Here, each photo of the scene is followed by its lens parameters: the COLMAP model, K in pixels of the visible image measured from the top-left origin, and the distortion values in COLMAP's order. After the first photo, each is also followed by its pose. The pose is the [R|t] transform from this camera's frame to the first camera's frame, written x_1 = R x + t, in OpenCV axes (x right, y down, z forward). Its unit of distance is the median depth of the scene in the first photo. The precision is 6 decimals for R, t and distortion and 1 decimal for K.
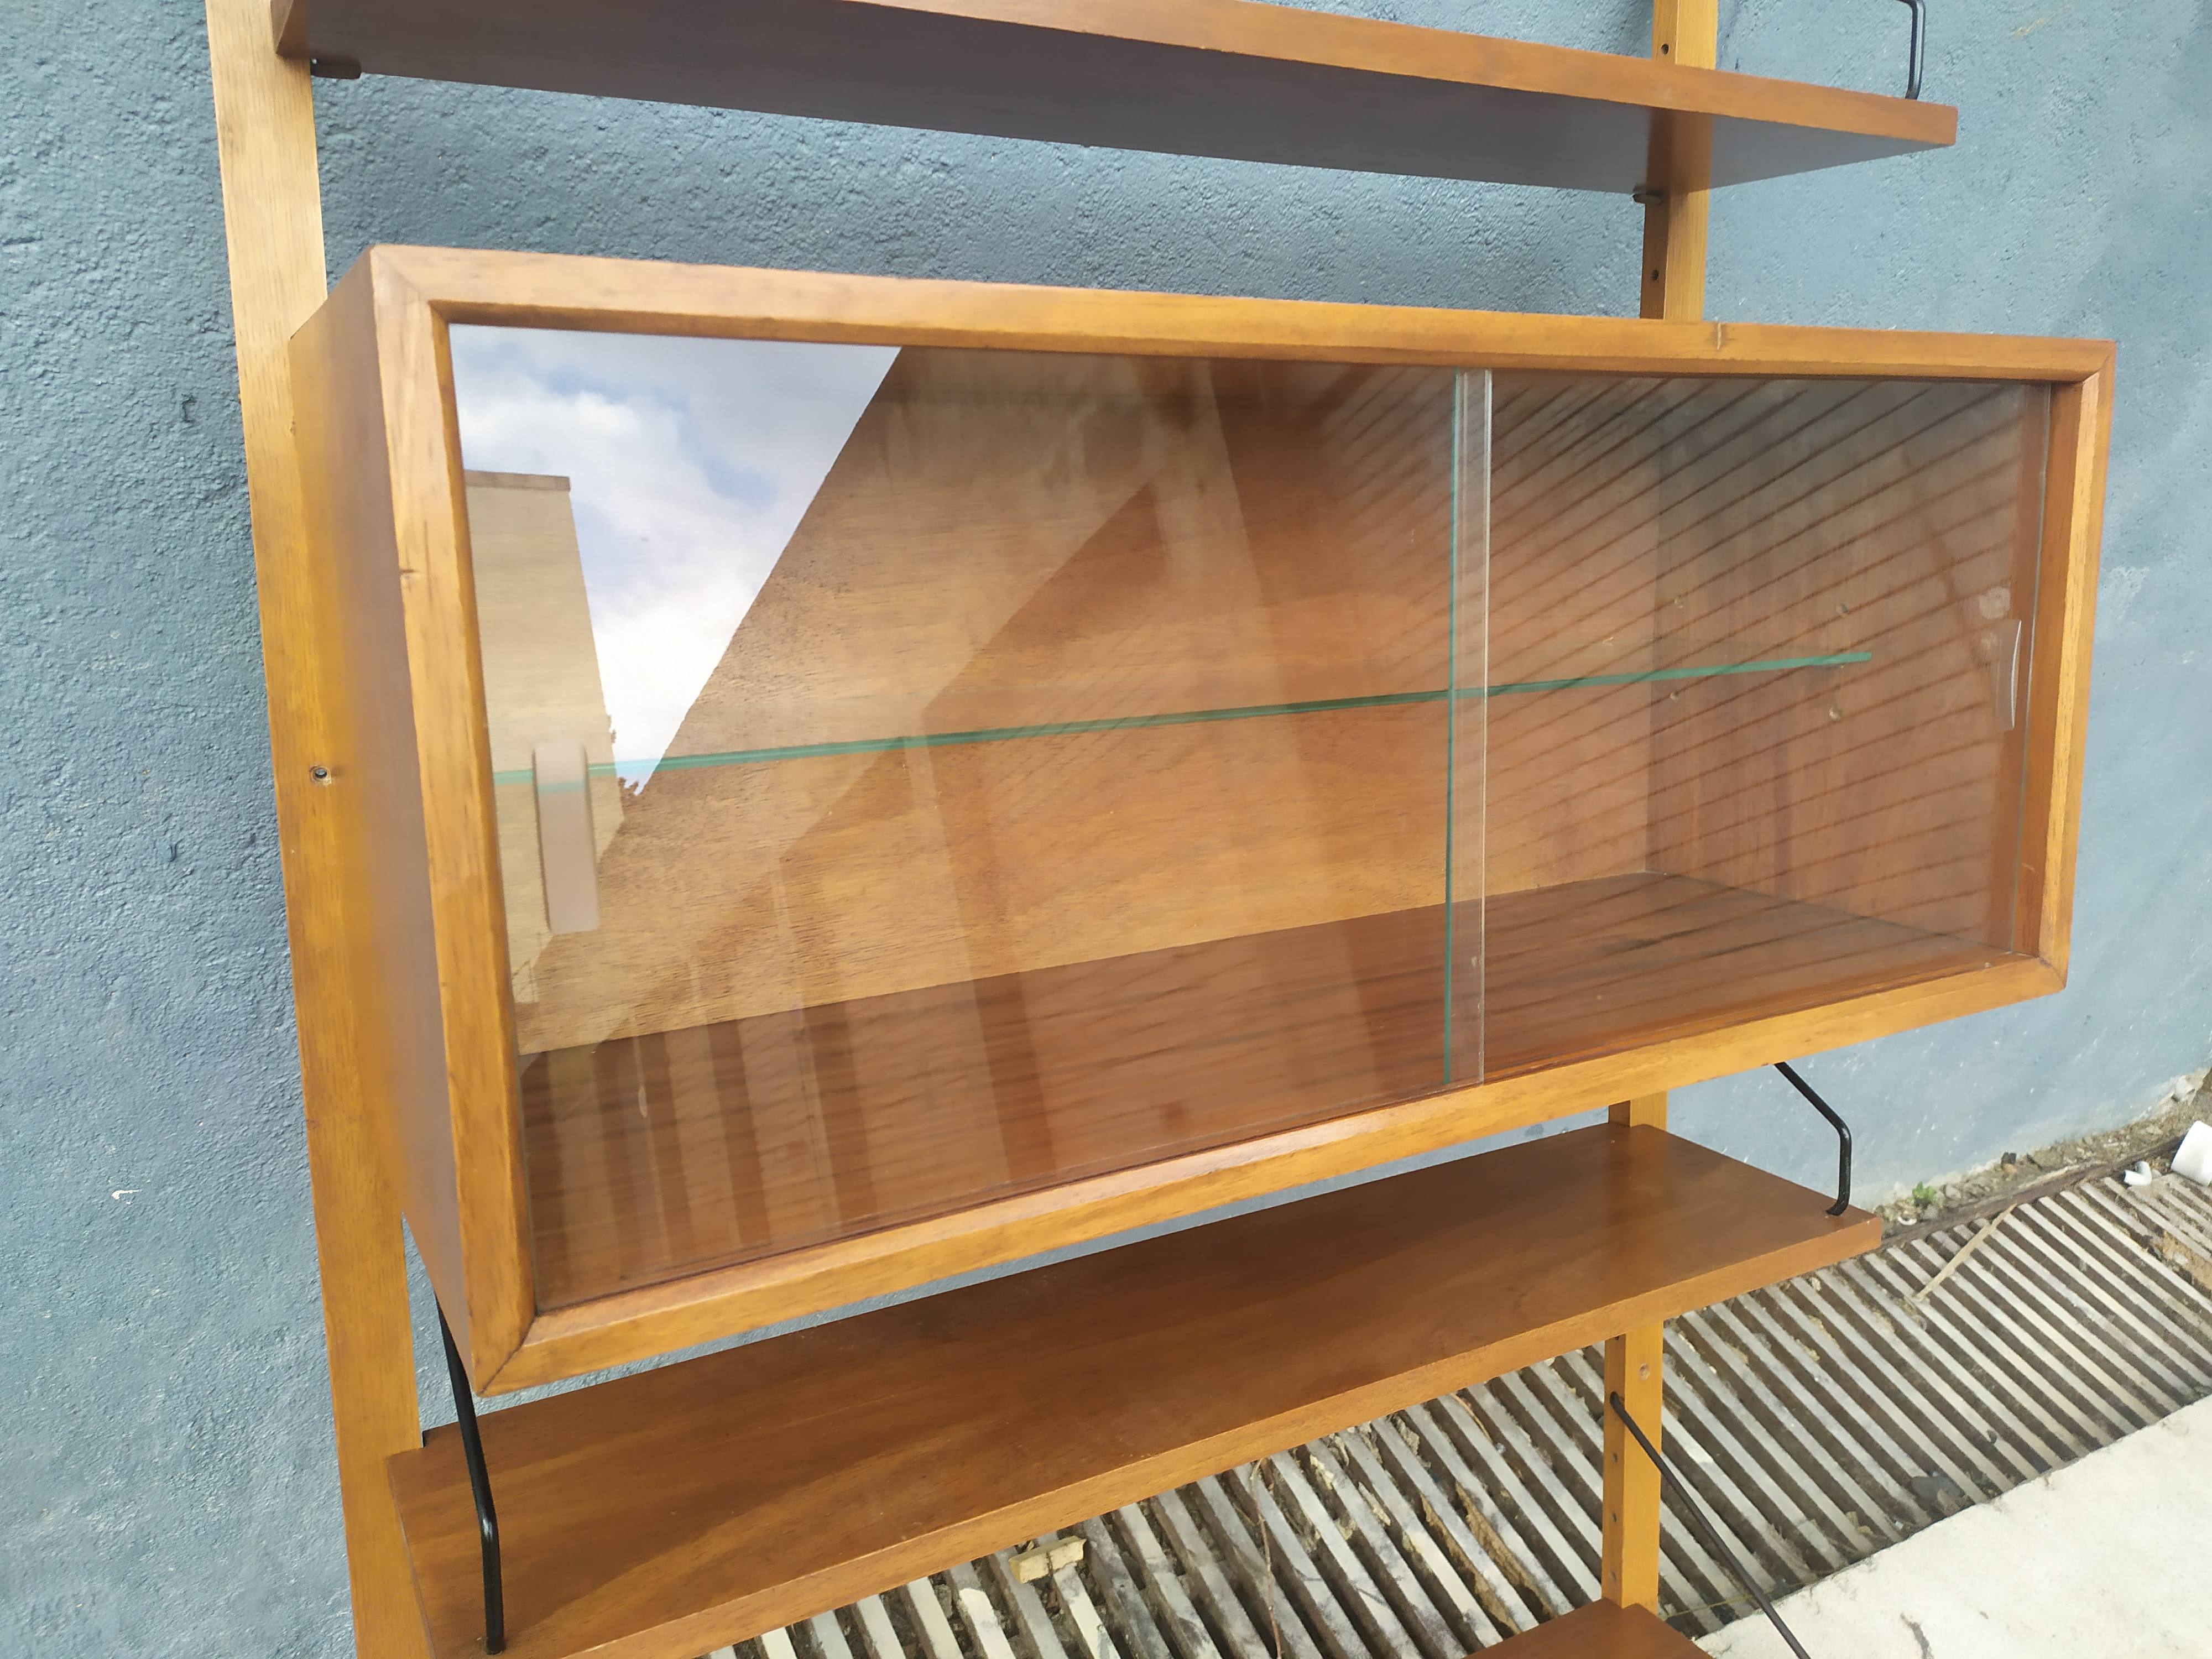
lens RADIAL K [[1690.0, 0, 1136.4], [0, 1690.0, 807.4], [0, 0, 1]] dist [0.047638, -0.058867]
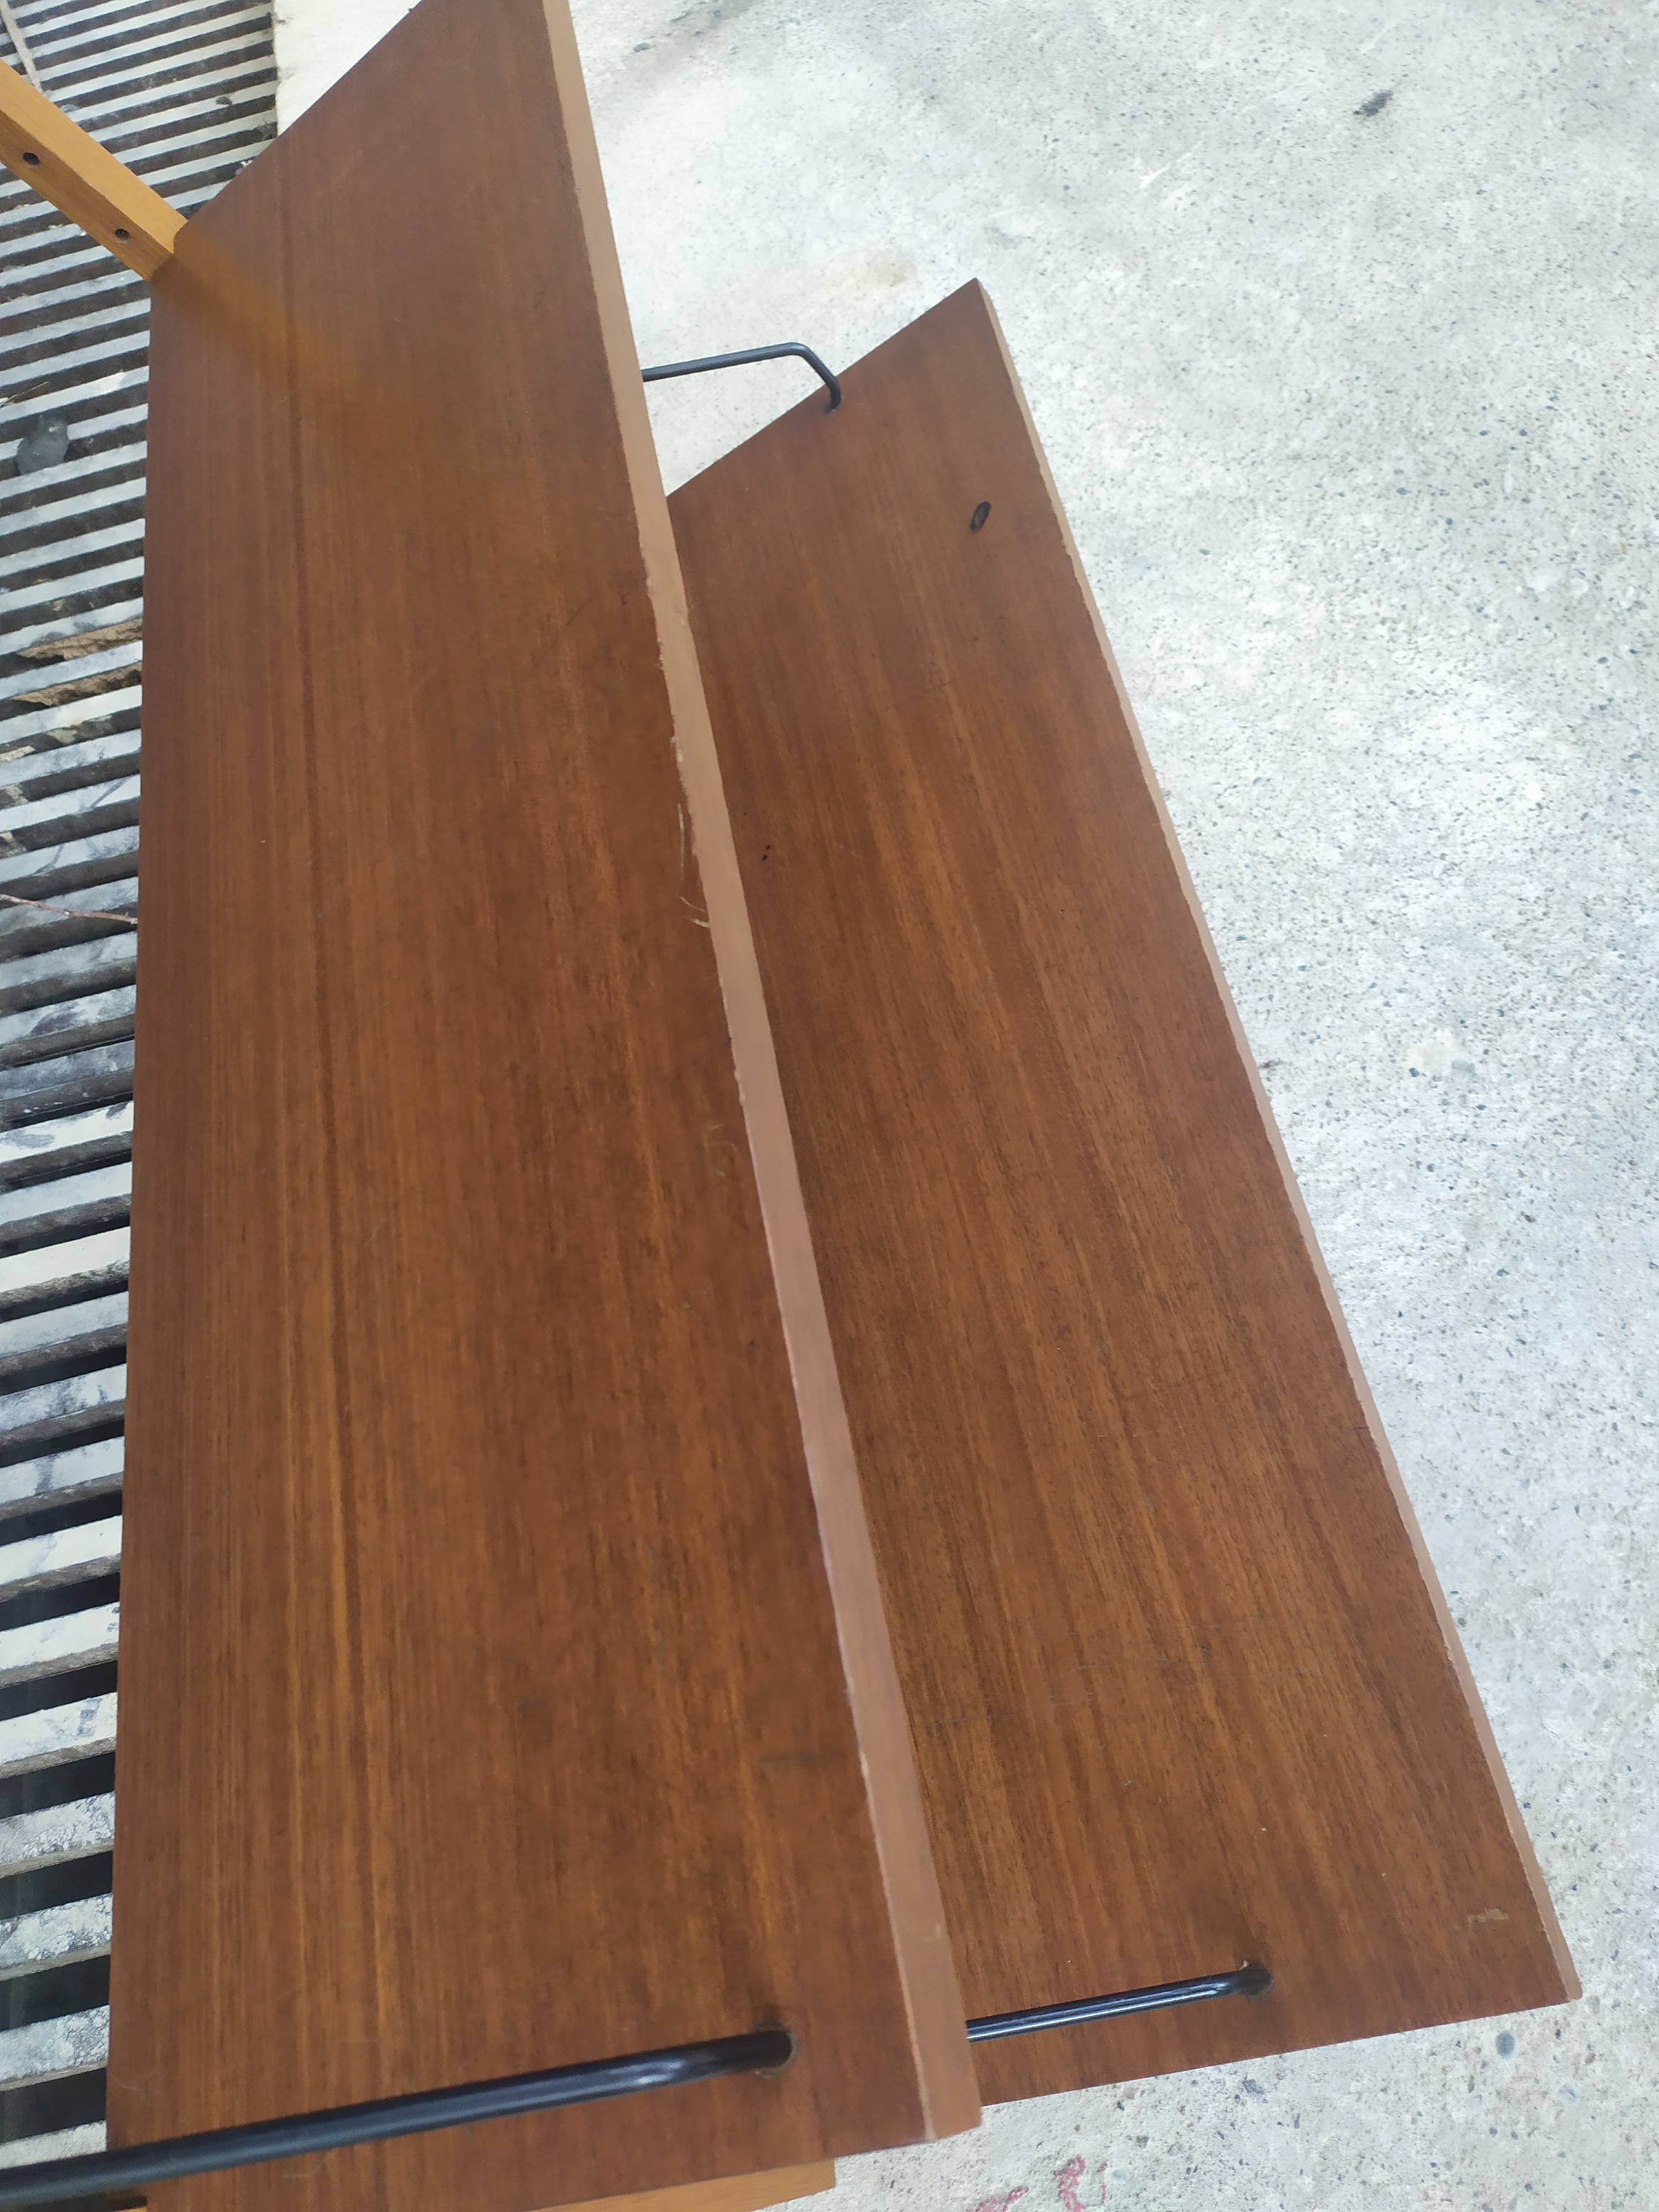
lens RADIAL K [[1668.6, 0, 856.6], [0, 1668.6, 1099.3], [0, 0, 1]] dist [0.053025, -0.052092]
pose [[0.242316, -0.937854, 0.248422, -0.112293], [0.669623, 0.346955, 0.656679, 0.329445], [-0.702060, 0.007225, 0.712081, 0.349715]]
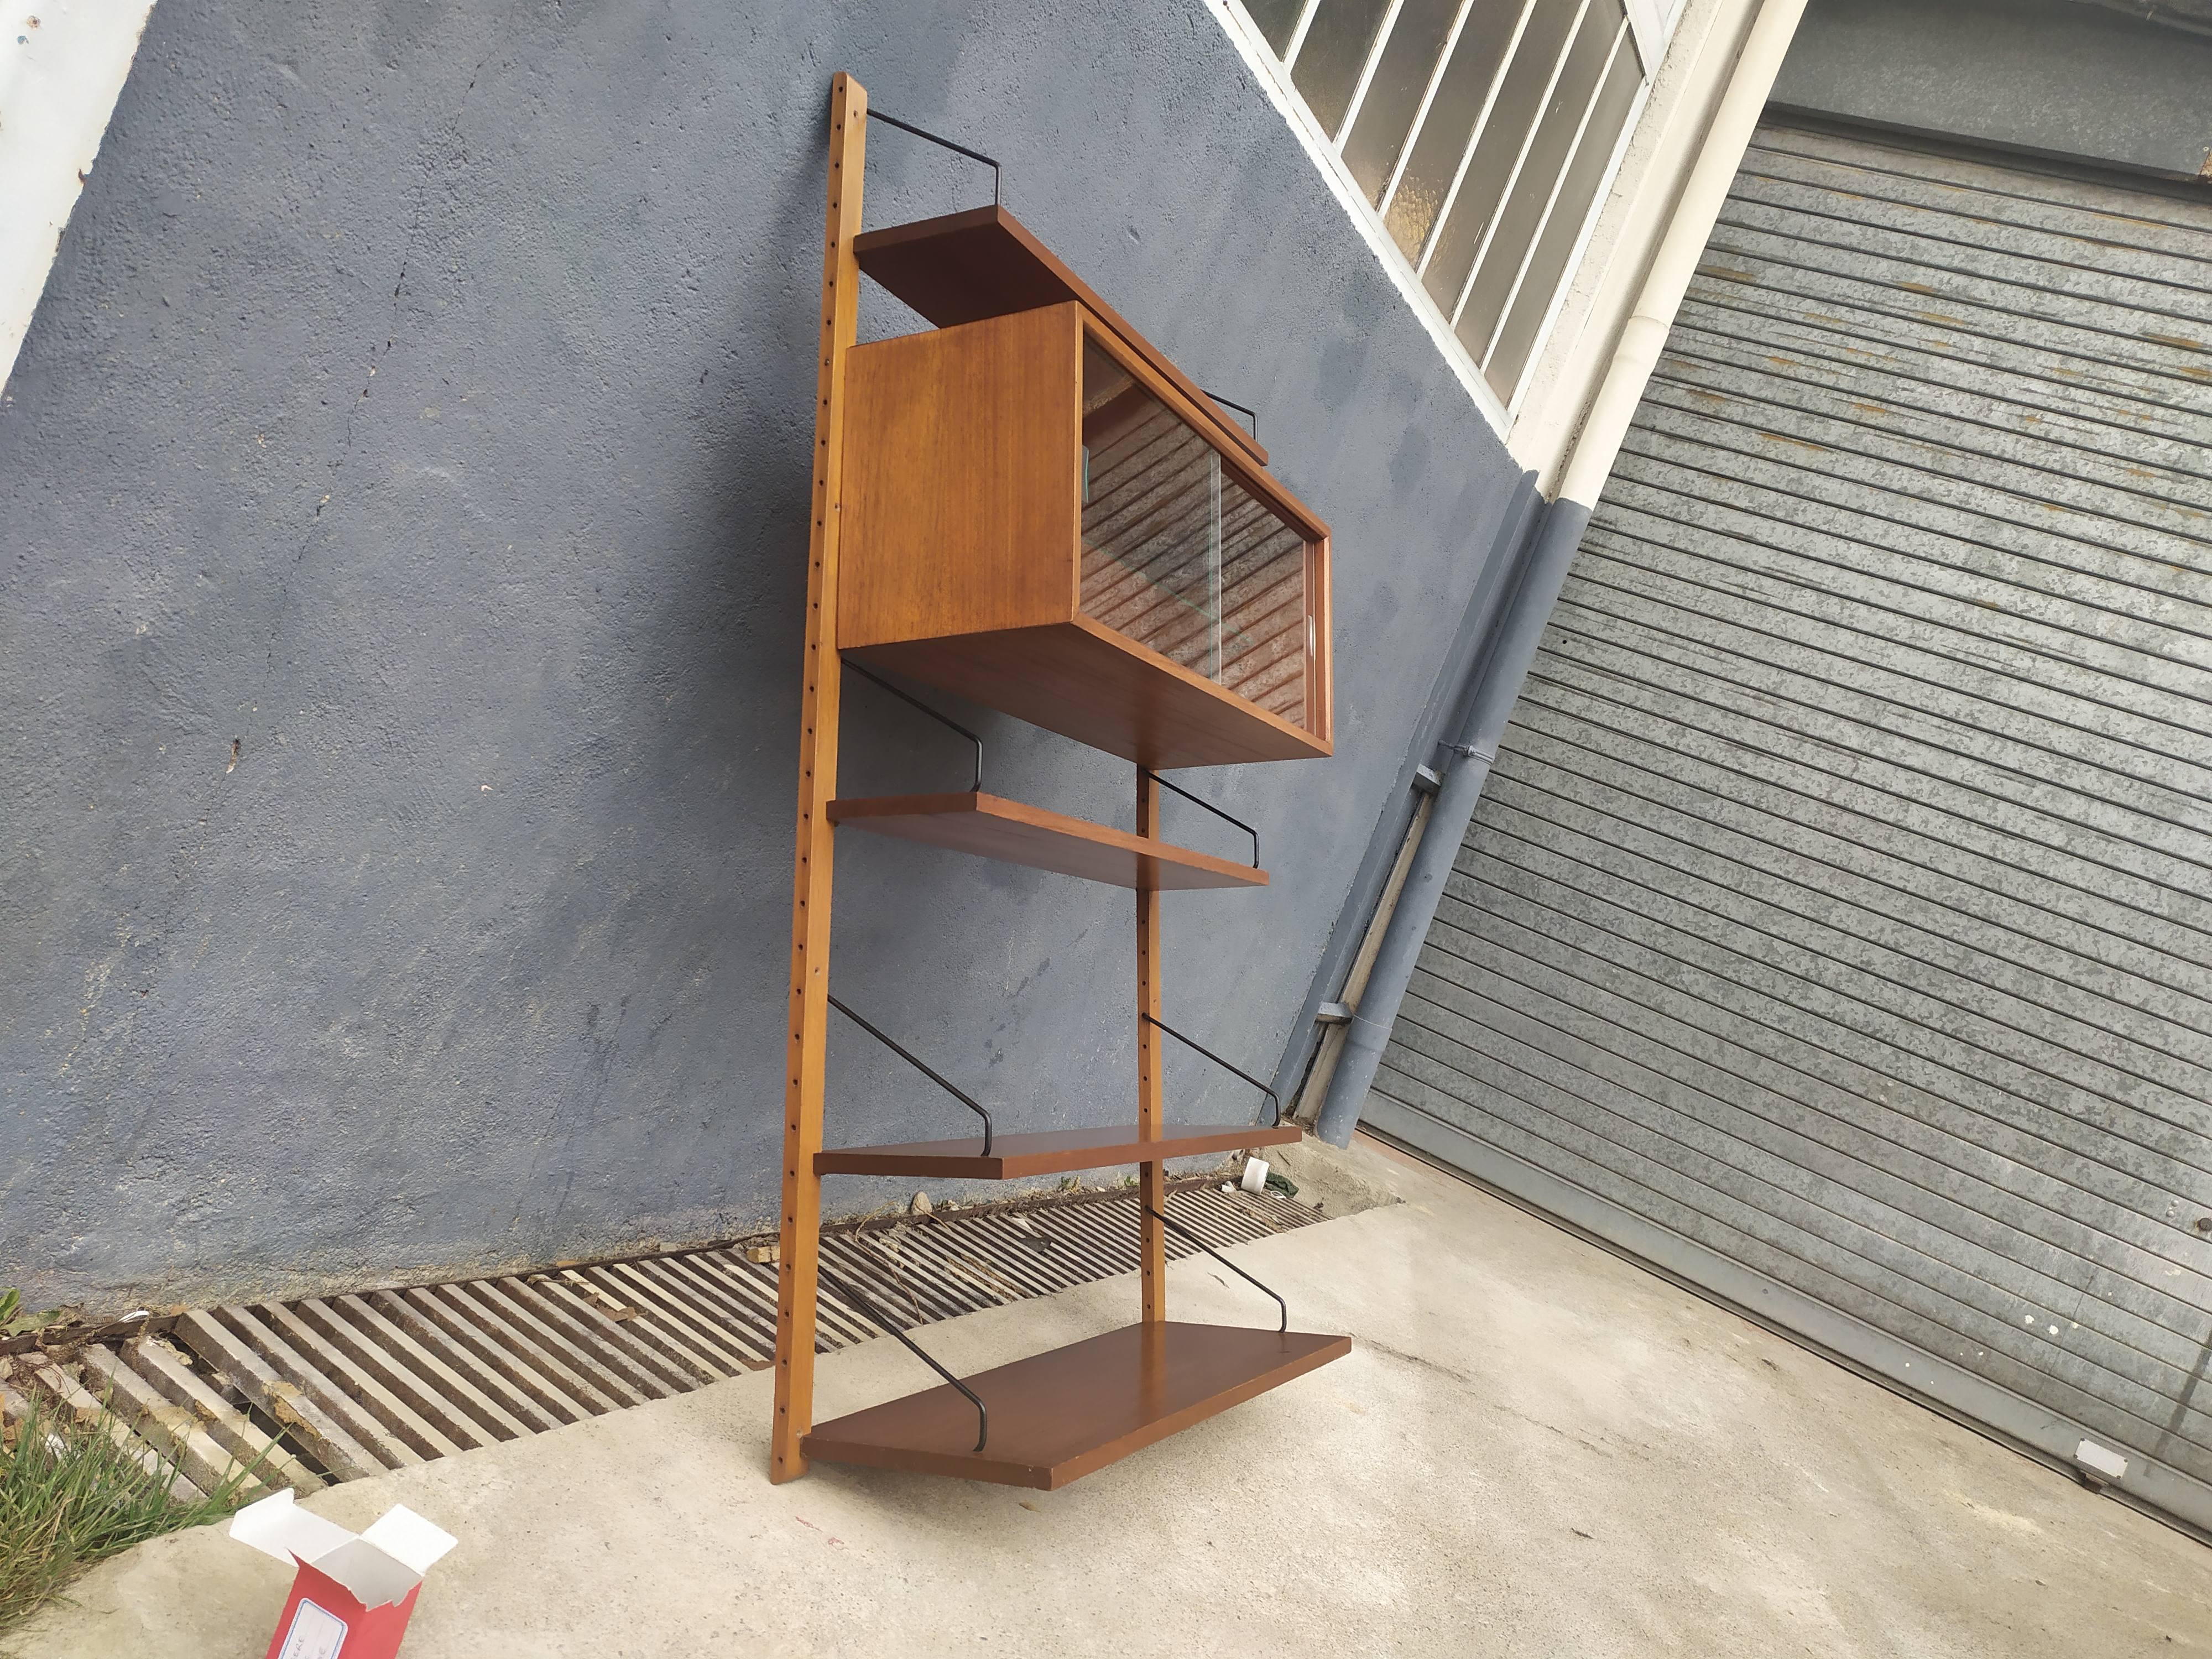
lens RADIAL K [[1668.6, 0, 1136.8], [0, 1668.6, 824.3], [0, 0, 1]] dist [0.053025, -0.052092]
pose [[0.819730, 0.104238, 0.563185, -0.859481], [0.081042, 0.952297, -0.294216, 0.698126], [-0.566988, 0.286819, 0.772178, -0.596545]]
